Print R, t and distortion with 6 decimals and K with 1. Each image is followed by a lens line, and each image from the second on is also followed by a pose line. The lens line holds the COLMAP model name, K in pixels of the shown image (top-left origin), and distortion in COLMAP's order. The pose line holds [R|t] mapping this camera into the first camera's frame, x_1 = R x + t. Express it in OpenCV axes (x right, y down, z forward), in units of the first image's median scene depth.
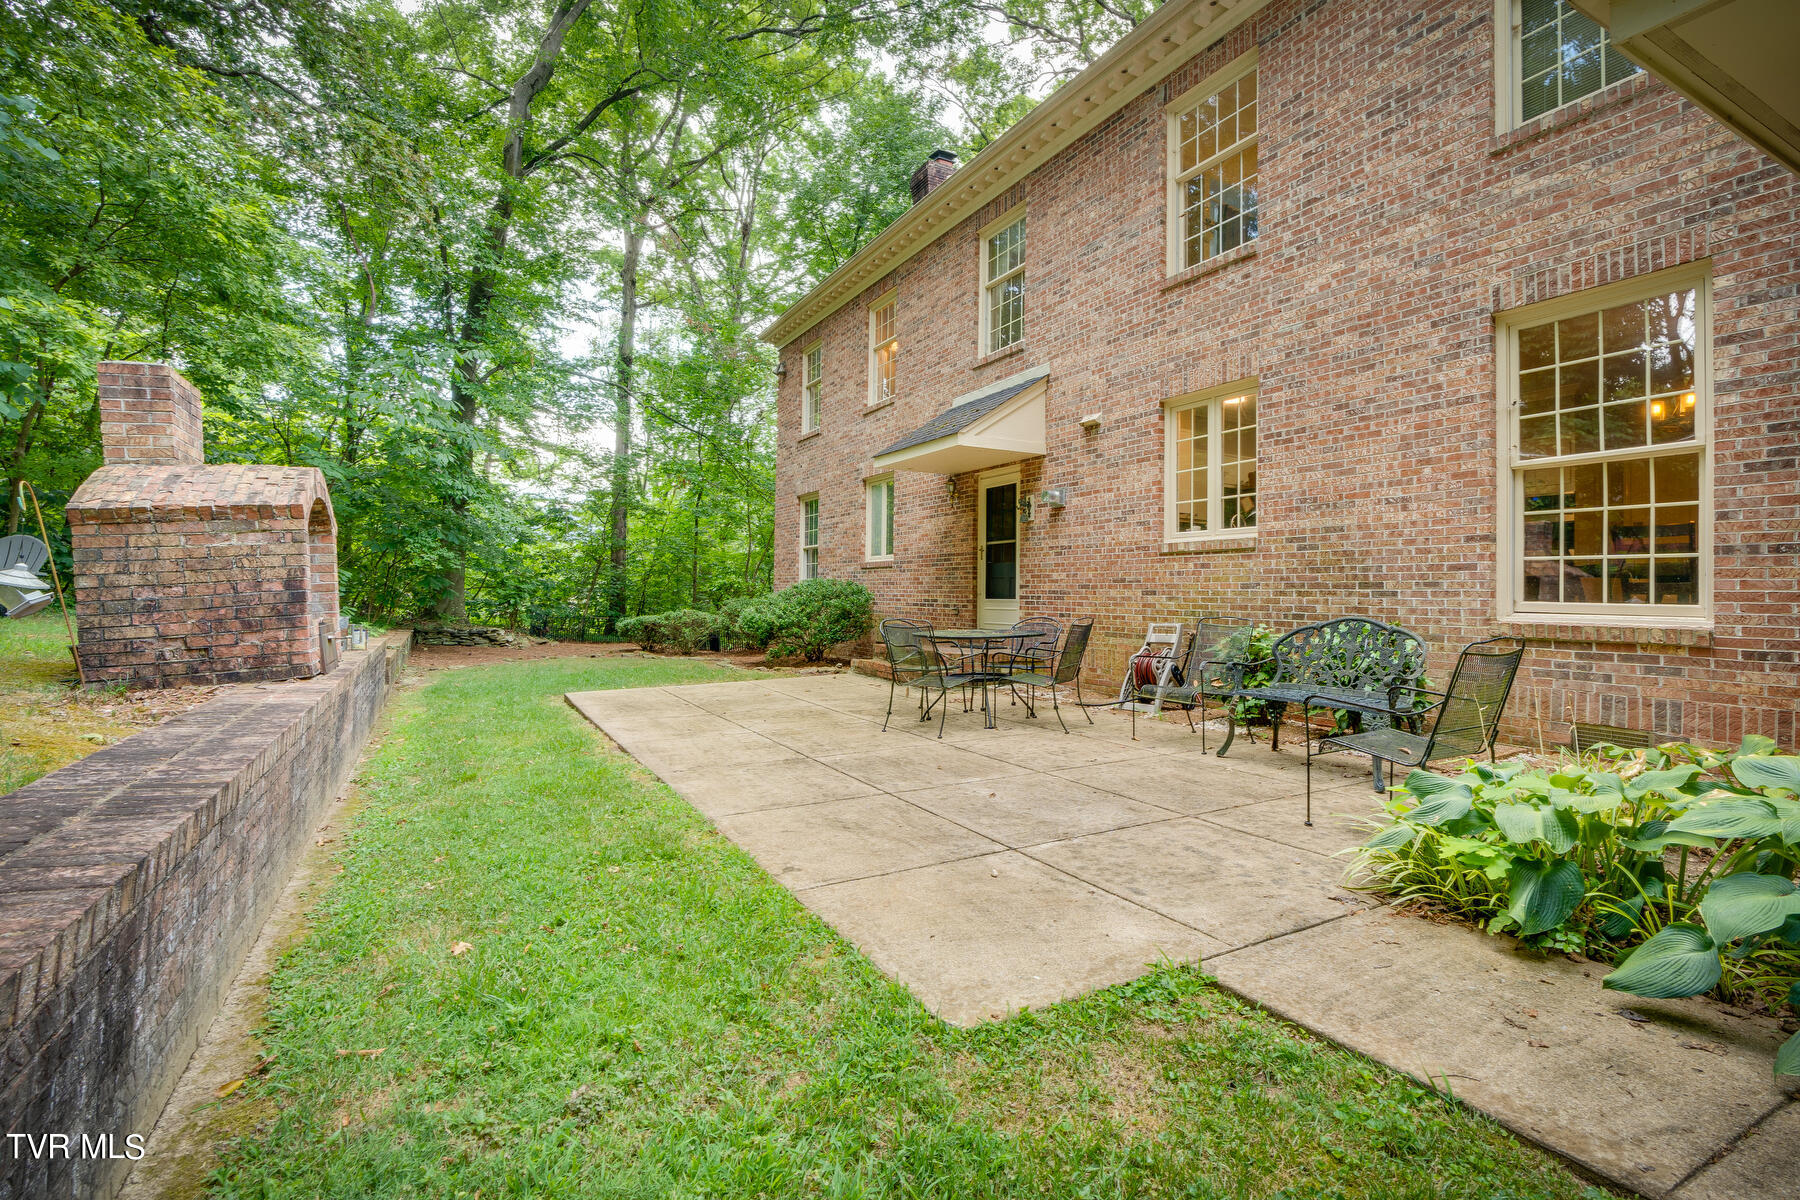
lens RADIAL K [[819.0, 0, 895.2], [0, 819.0, 583.9], [0, 0, 1]] dist [-0.008817, 0.000589]
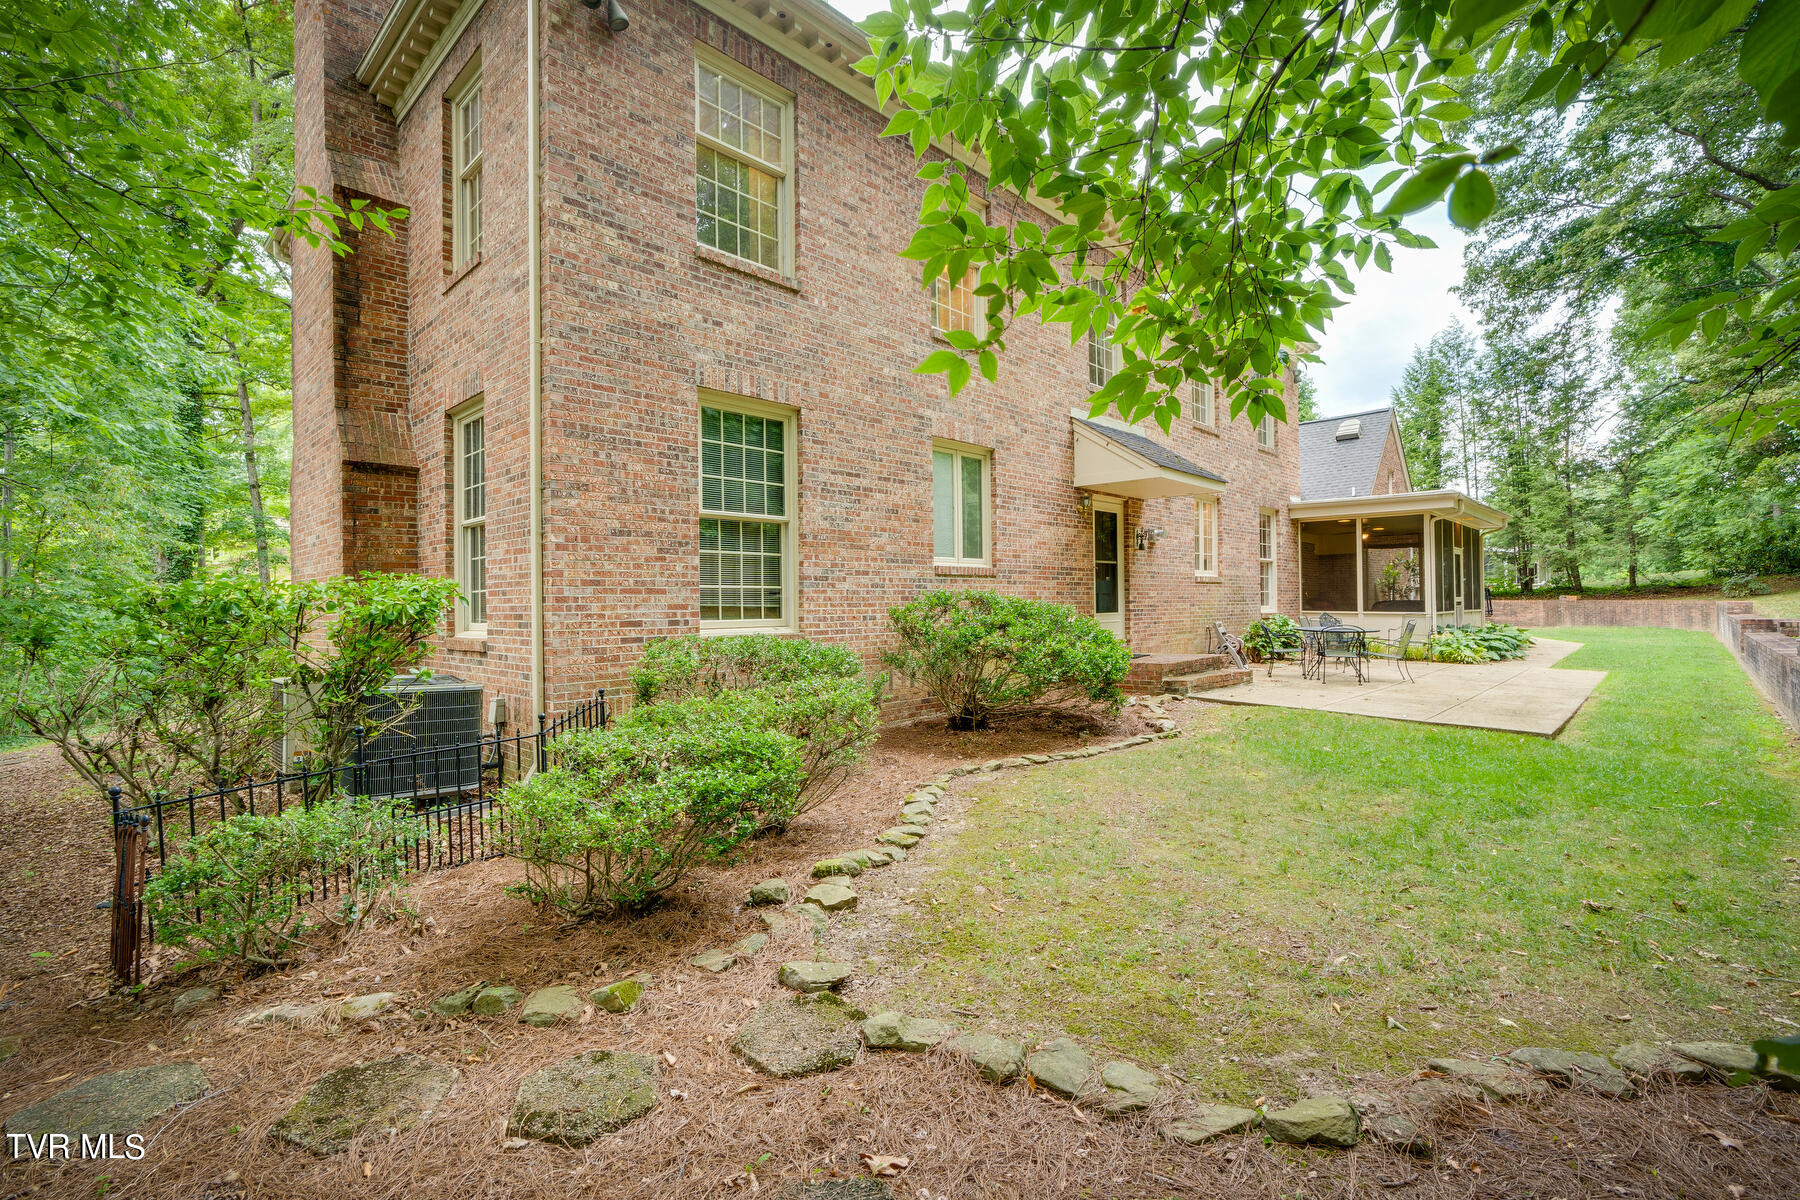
lens RADIAL K [[819.0, 0, 901.3], [0, 819.0, 607.6], [0, 0, 1]] dist [-0.008817, 0.000589]
pose [[-0.298334, 0.004593, 0.954450, -1.086720], [0.007788, 0.999967, -0.002377, 0.013988], [-0.954430, 0.006724, -0.298360, 2.045910]]
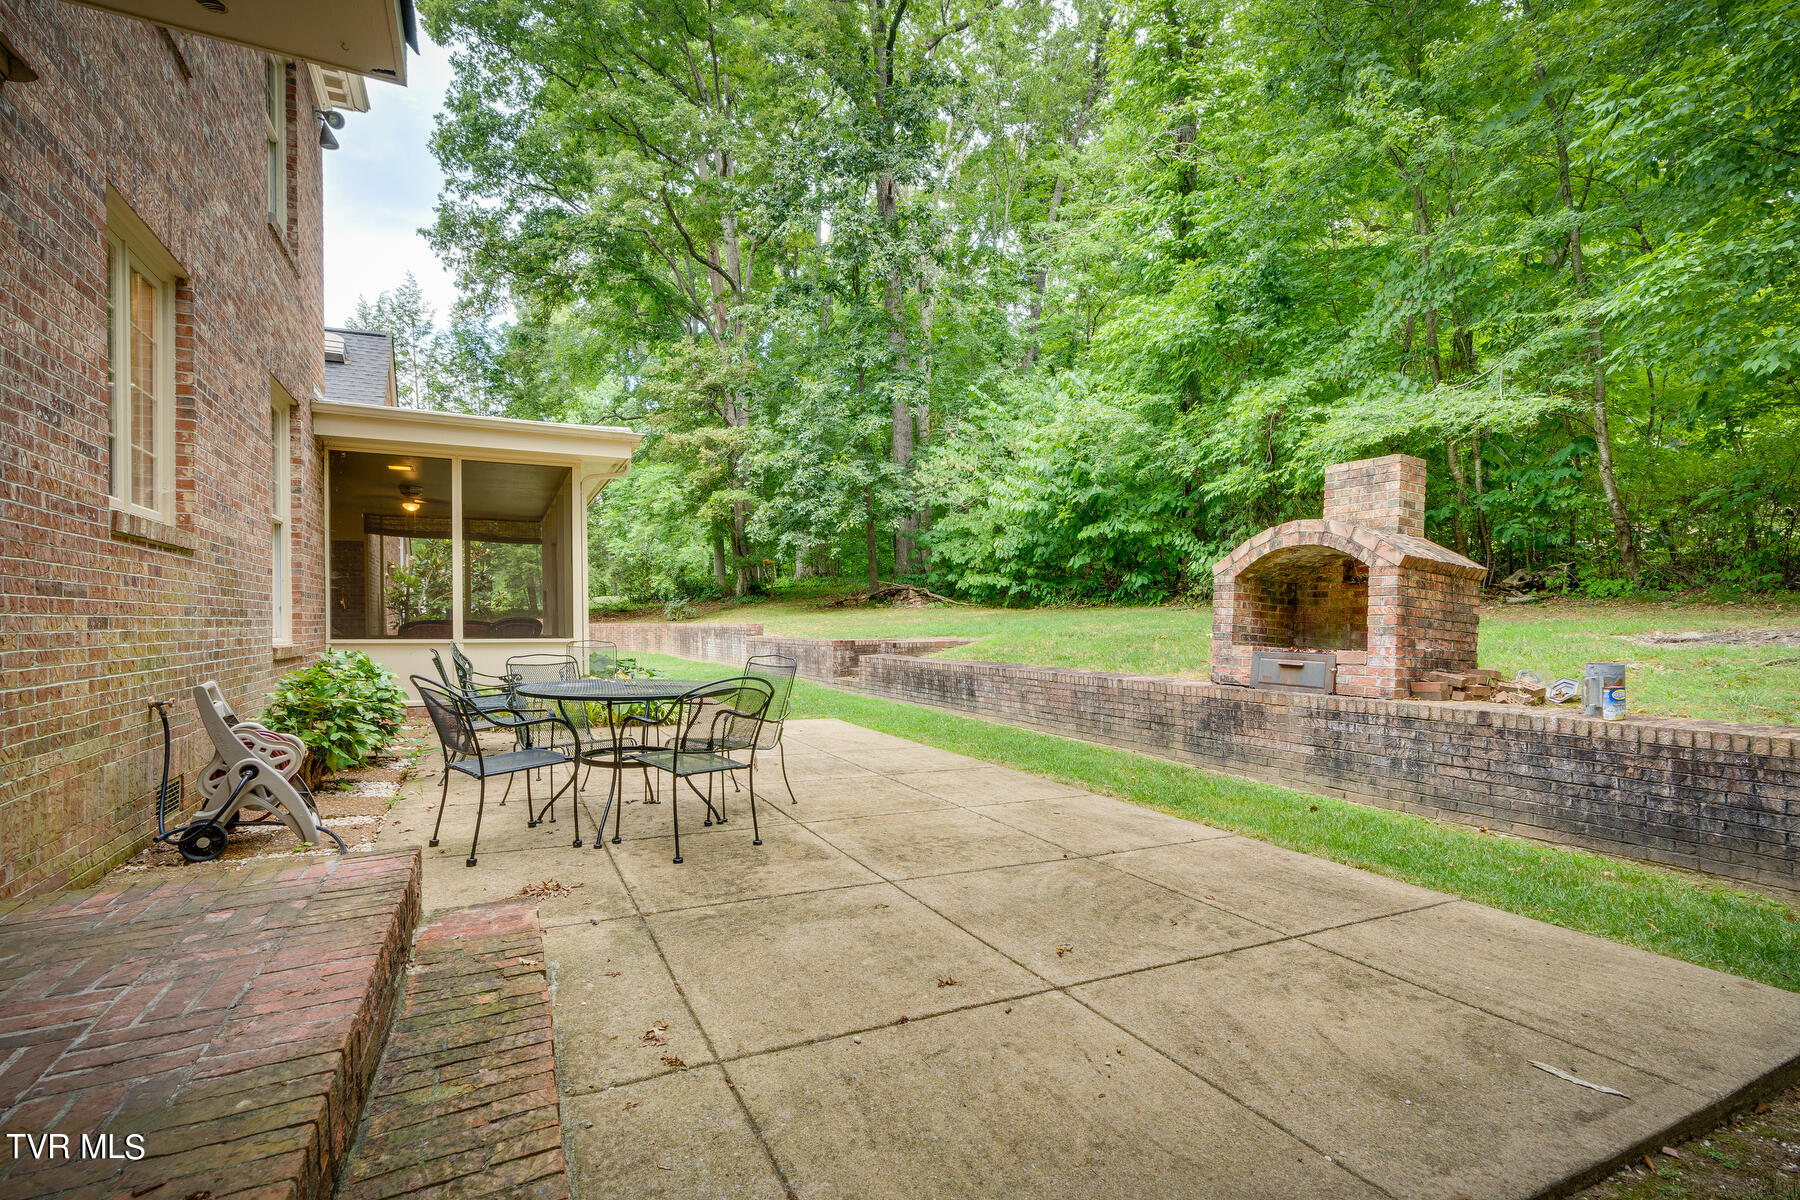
lens RADIAL K [[819.0, 0, 898.6], [0, 819.0, 614.3], [0, 0, 1]] dist [-0.008817, 0.000589]
pose [[-0.998874, 0.017072, 0.044254, -0.114903], [0.016659, 0.999814, -0.009691, 0.013174], [-0.044411, -0.008943, -0.998973, 1.377170]]
